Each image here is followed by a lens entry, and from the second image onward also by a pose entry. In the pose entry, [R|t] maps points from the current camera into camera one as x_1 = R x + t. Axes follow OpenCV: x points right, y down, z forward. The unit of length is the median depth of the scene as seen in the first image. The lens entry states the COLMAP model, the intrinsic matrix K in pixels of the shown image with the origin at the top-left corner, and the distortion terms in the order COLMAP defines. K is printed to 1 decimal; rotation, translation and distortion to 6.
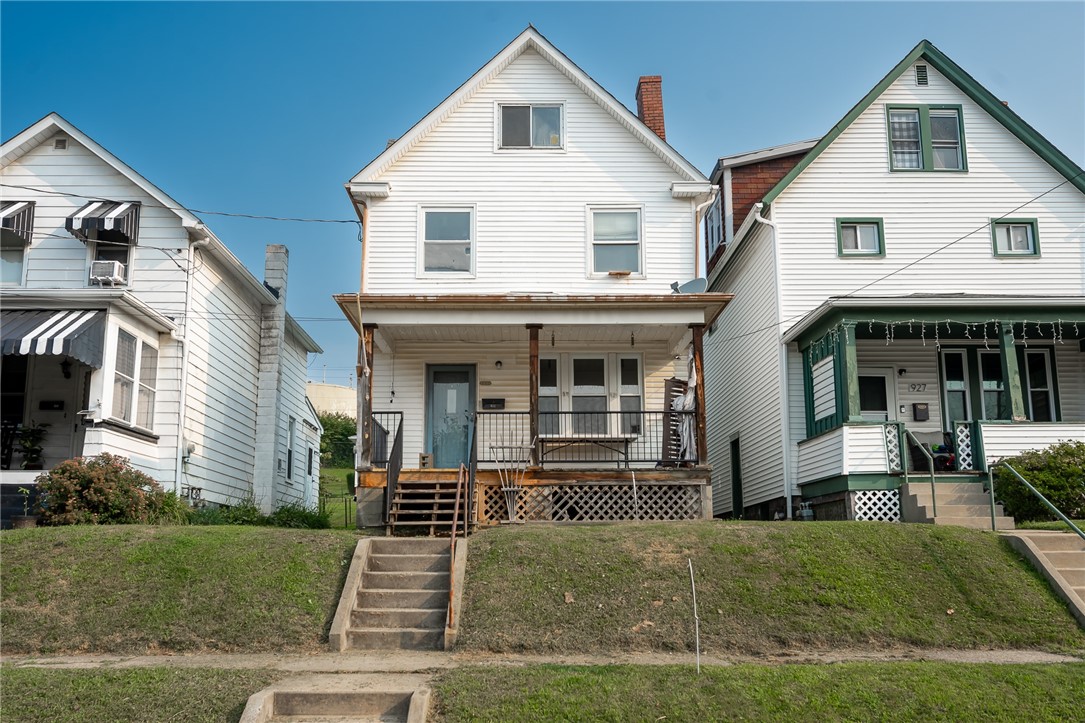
lens RADIAL K [[919.3, 0, 541.0], [0, 919.3, 403.3], [0, 0, 1]] dist [-0.008347, 0.004675]
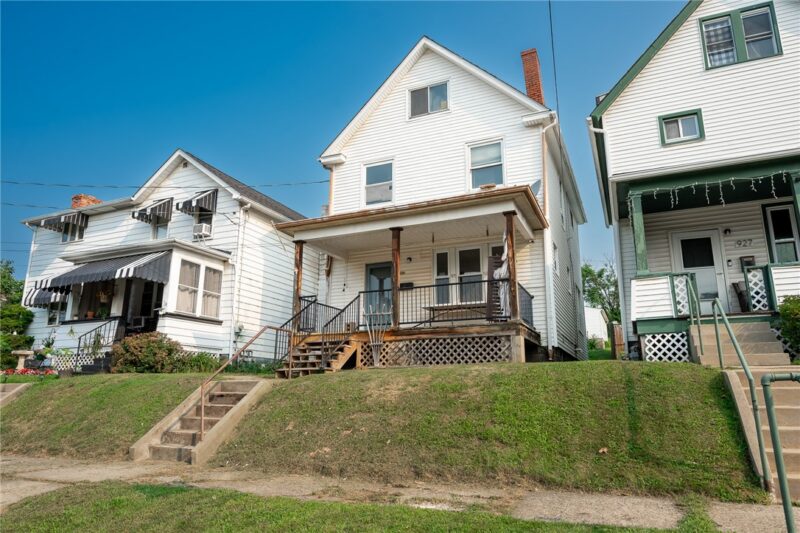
lens RADIAL K [[530.8, 0, 400.0], [0, 530.8, 266.5], [0, 0, 1]] dist [0.002300, -0.004033]
pose [[0.911656, -0.095463, -0.399713, 0.328682], [0.070622, 0.994568, -0.076459, 0.038301], [0.404841, 0.041476, 0.913446, 0.251603]]
